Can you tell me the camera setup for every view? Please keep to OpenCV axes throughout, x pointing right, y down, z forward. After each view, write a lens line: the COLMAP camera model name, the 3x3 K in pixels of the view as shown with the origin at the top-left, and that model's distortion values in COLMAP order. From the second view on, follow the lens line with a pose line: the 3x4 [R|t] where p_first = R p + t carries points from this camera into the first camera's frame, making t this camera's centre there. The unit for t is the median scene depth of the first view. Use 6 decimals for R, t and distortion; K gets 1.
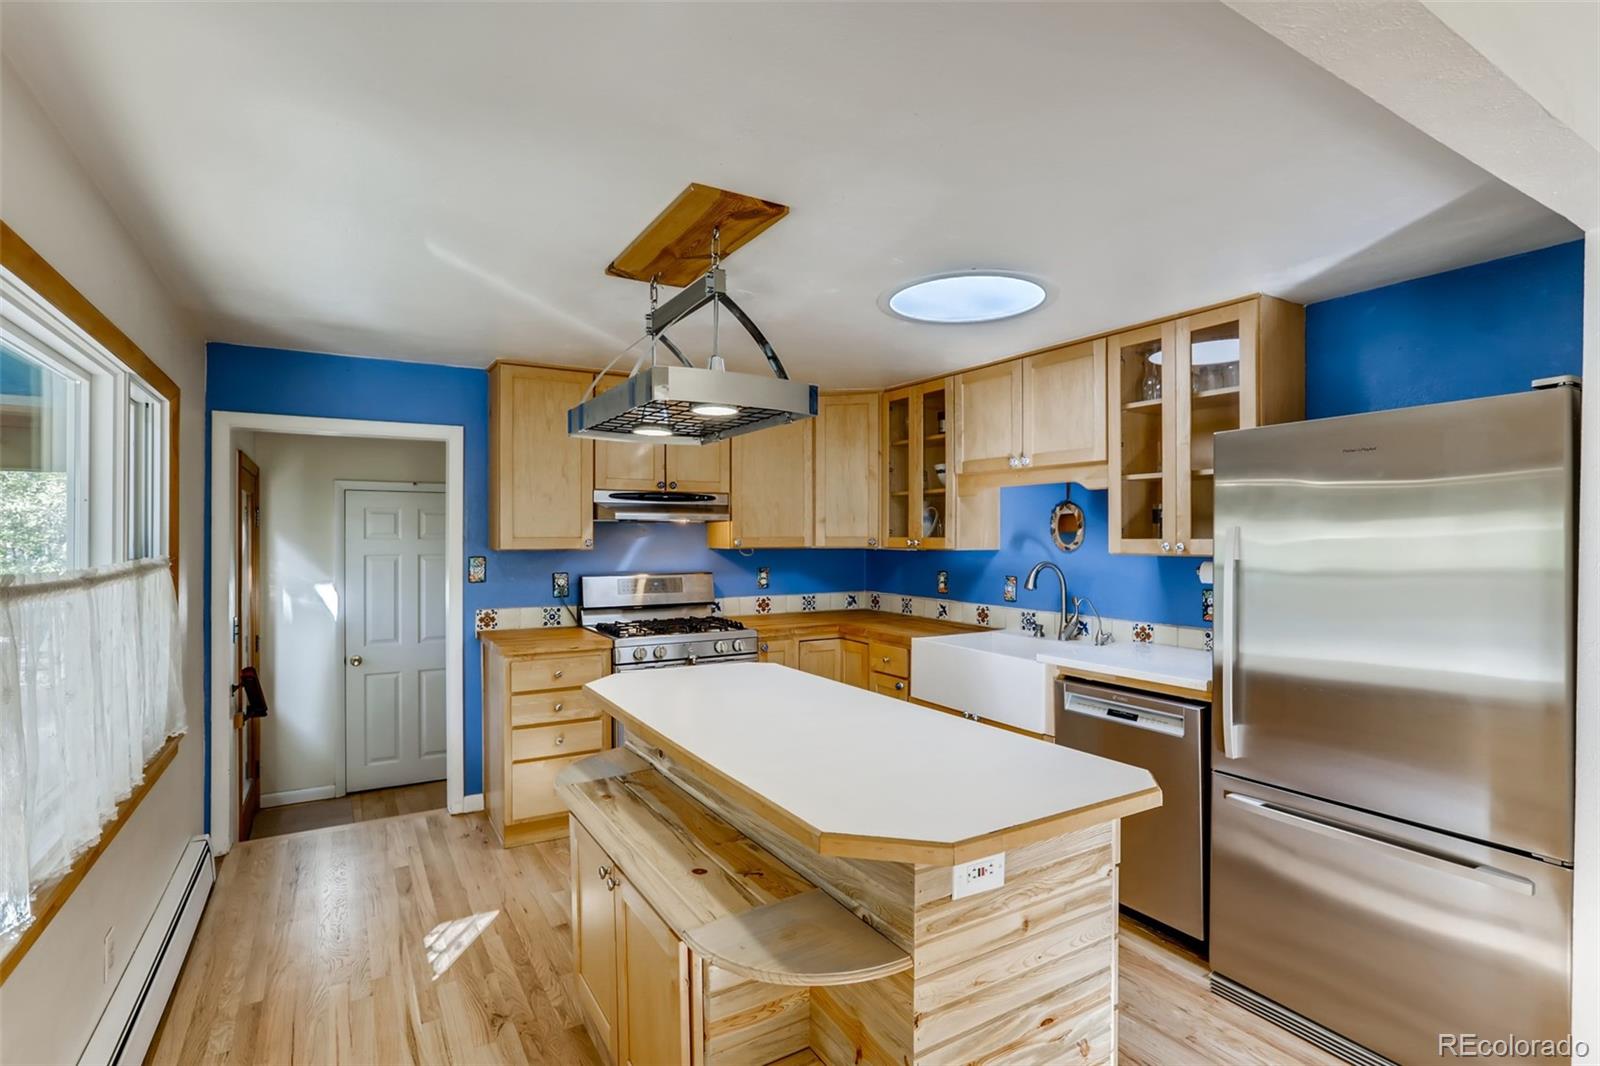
lens RADIAL K [[761.7, 0, 805.9], [0, 761.7, 529.2], [0, 0, 1]] dist [-0.038073, 0.022669]
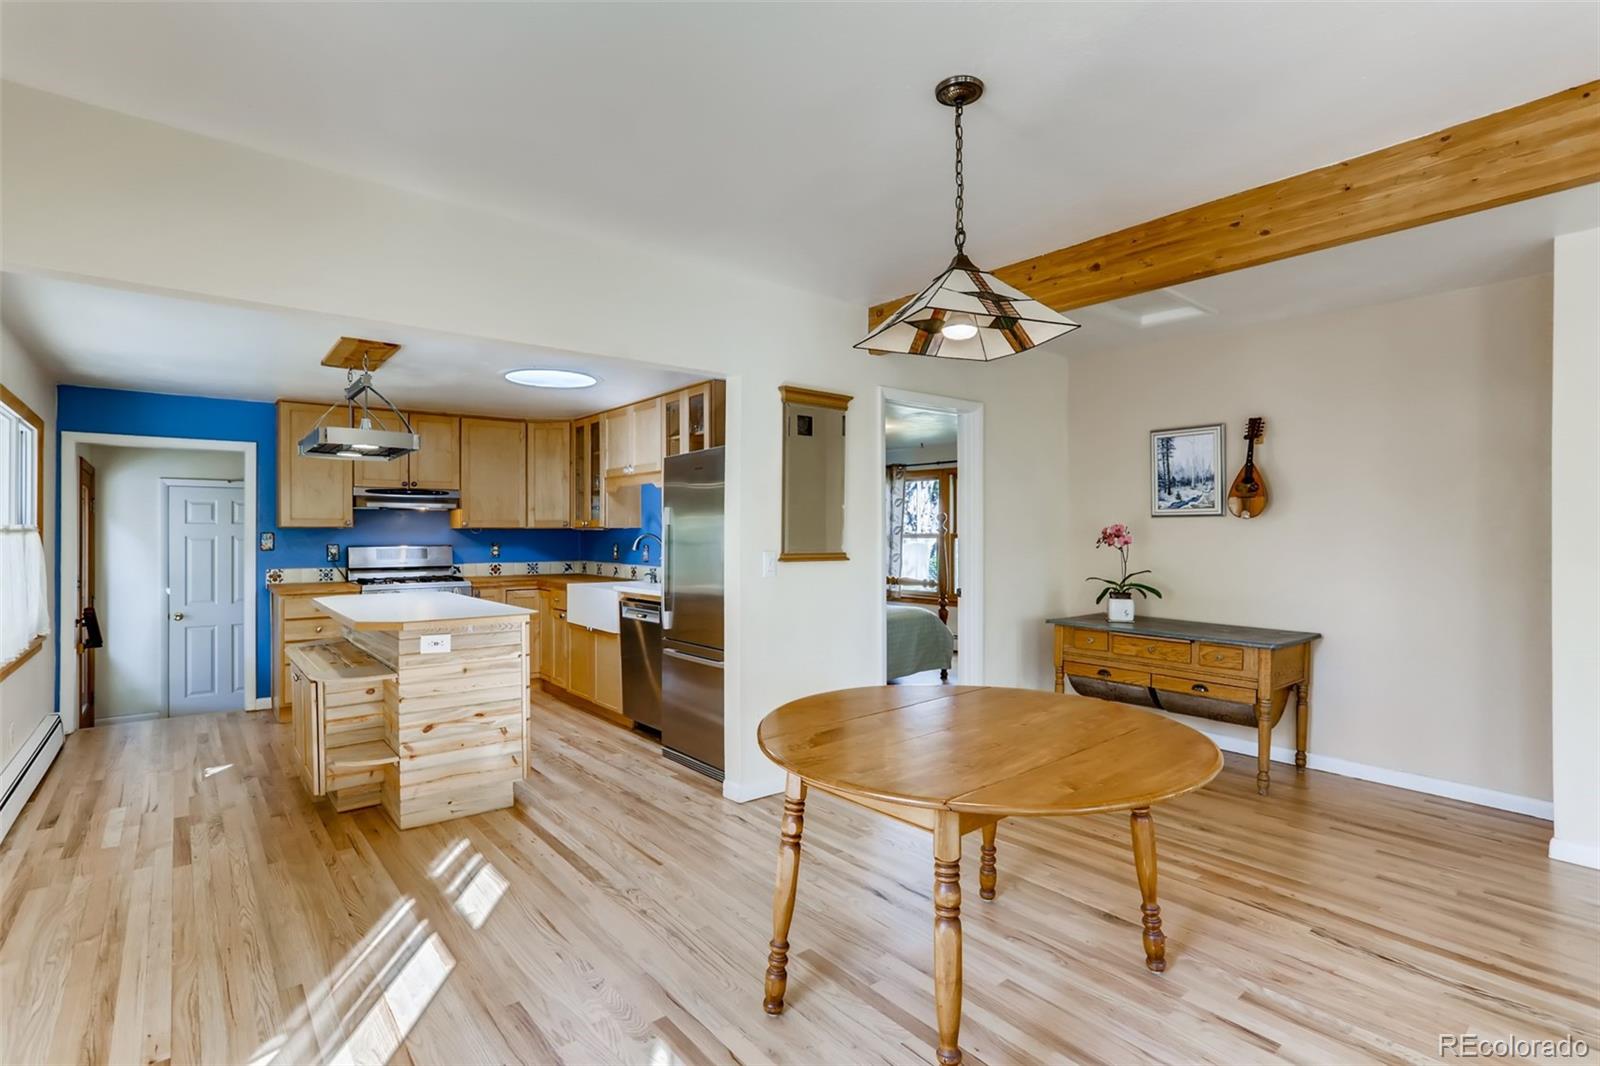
lens RADIAL K [[761.7, 0, 805.9], [0, 761.7, 529.2], [0, 0, 1]] dist [-0.038073, 0.022669]
pose [[0.990297, -0.000785, 0.138964, 0.388493], [0.000812, 1.000000, -0.000136, 0.031320], [-0.138964, 0.000247, 0.990297, -0.568859]]
